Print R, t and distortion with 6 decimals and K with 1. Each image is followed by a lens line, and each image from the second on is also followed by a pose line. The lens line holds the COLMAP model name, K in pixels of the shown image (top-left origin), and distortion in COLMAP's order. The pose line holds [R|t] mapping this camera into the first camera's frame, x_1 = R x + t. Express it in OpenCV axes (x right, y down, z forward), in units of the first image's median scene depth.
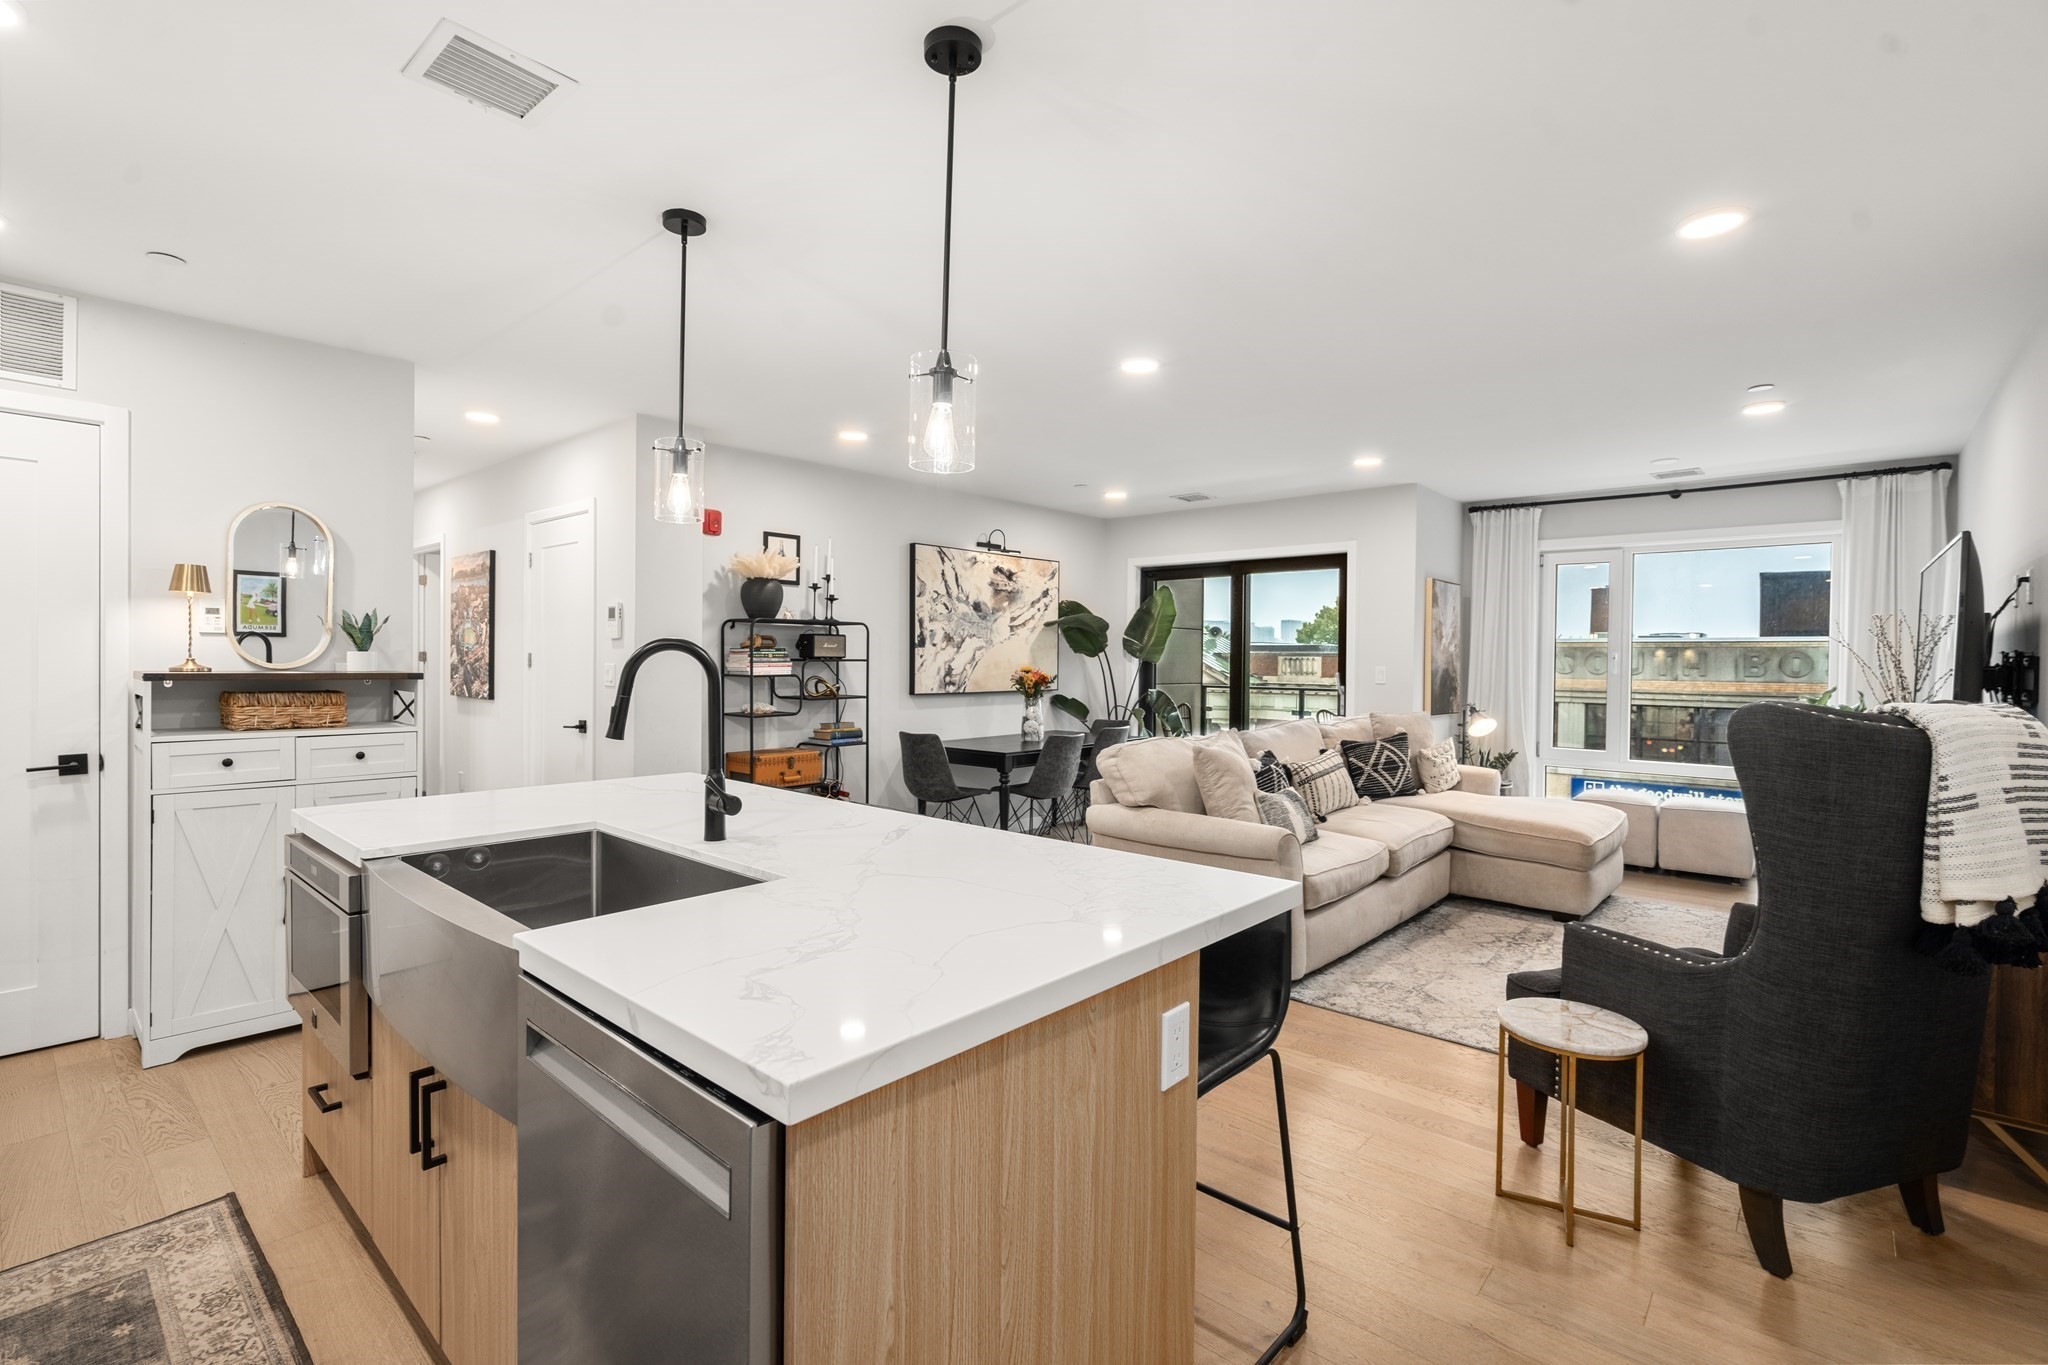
lens RADIAL K [[934.1, 0, 1012.9], [0, 934.1, 673.3], [0, 0, 1]] dist [-0.005448, 0.005229]
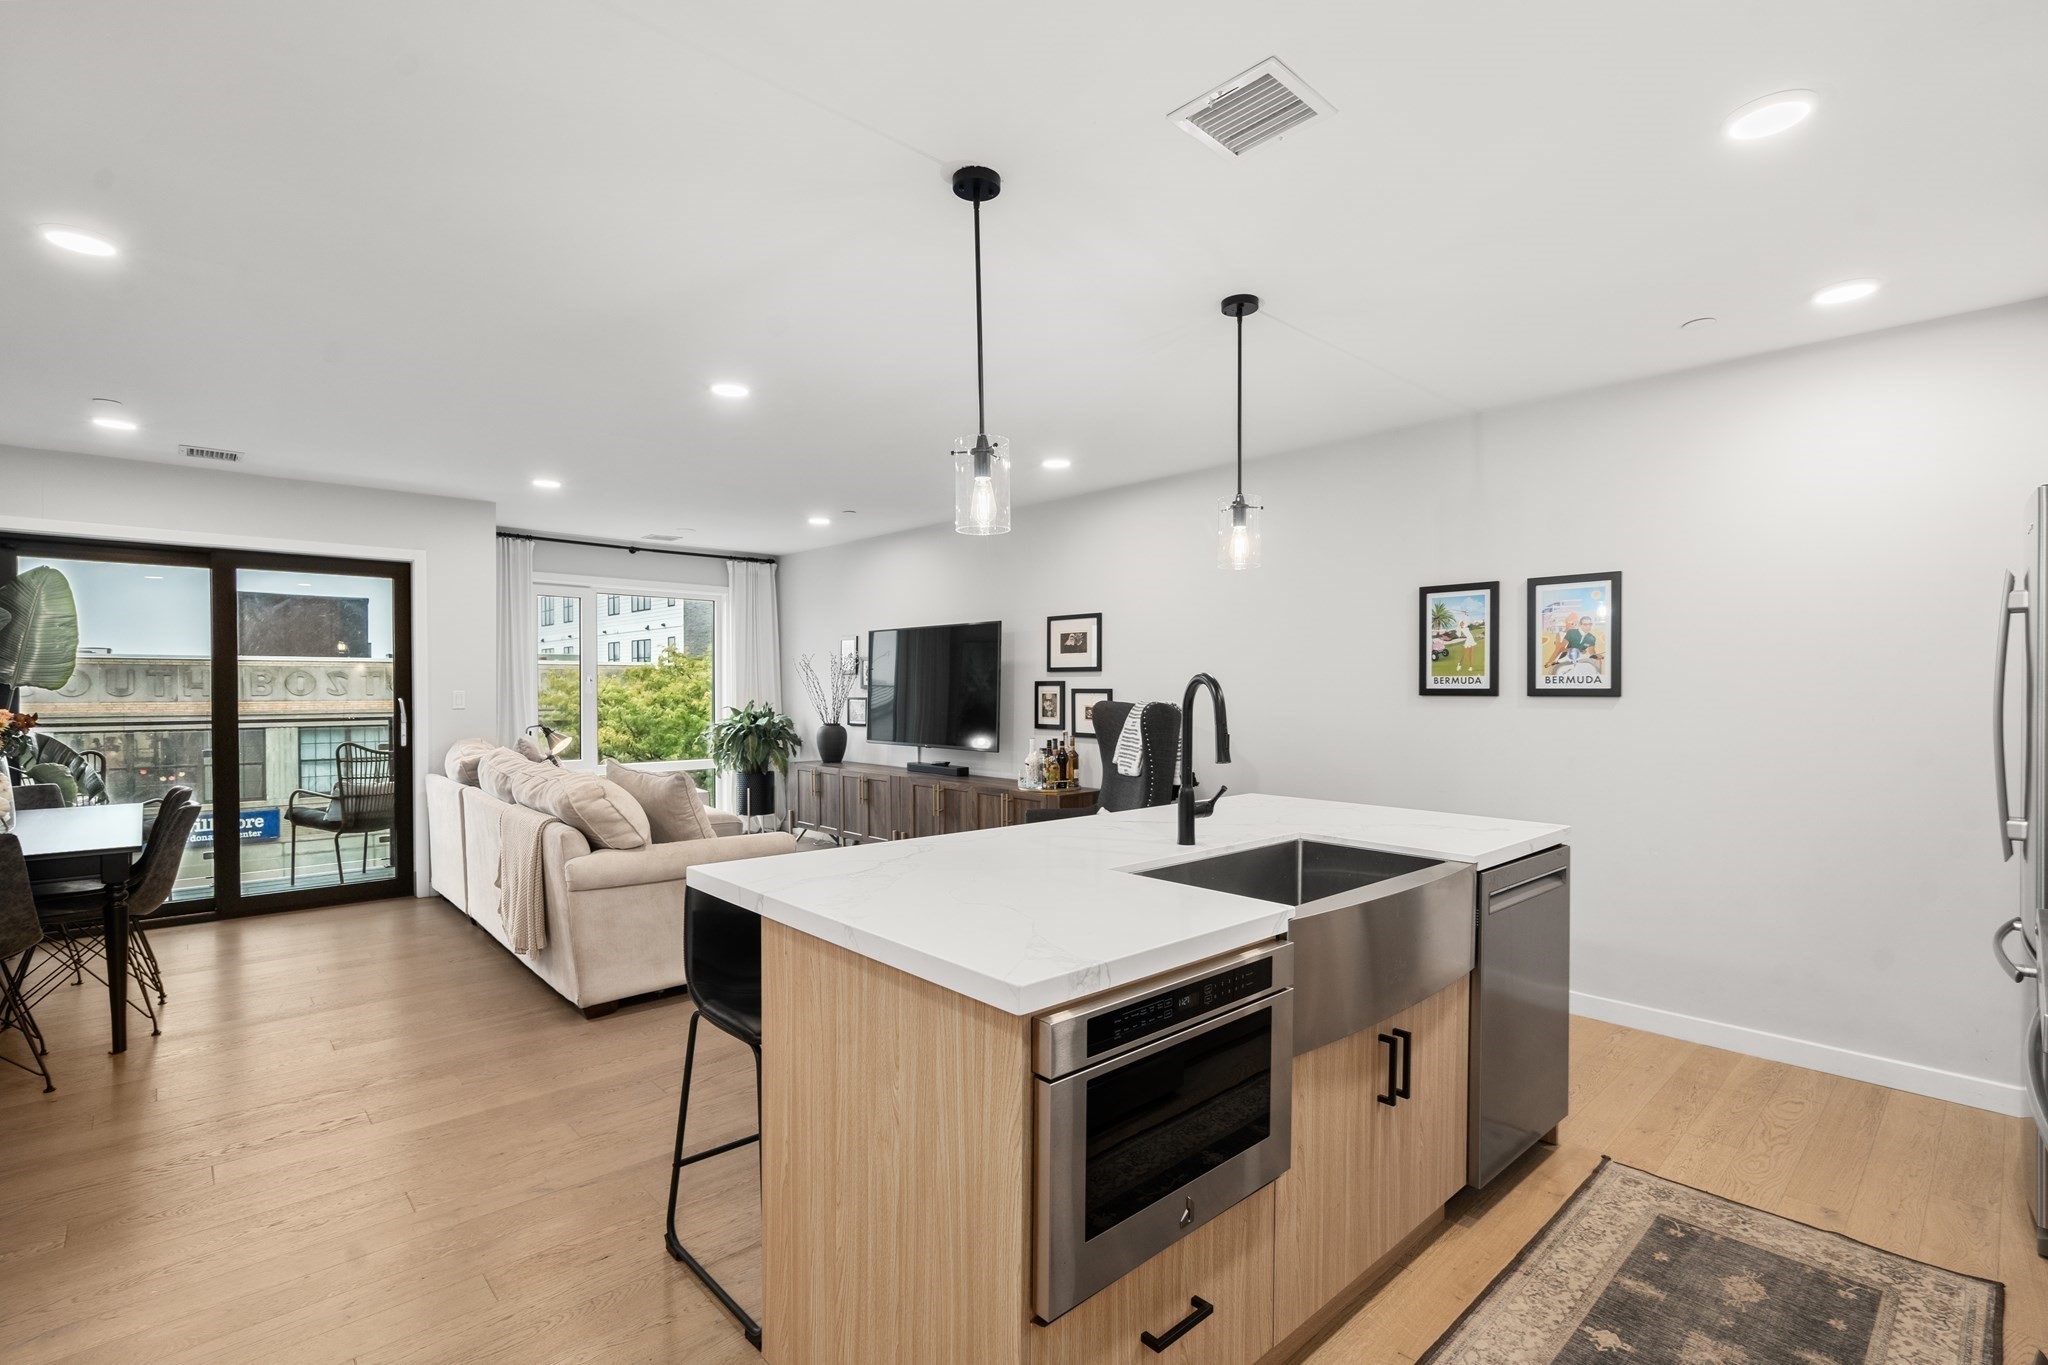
lens RADIAL K [[934.1, 0, 1008.7], [0, 934.1, 710.1], [0, 0, 1]] dist [-0.005448, 0.005229]
pose [[0.100350, -0.034942, 0.994338, -0.466174], [0.014595, 0.999327, 0.033645, -0.010106], [-0.994845, 0.011136, 0.100793, 0.343829]]
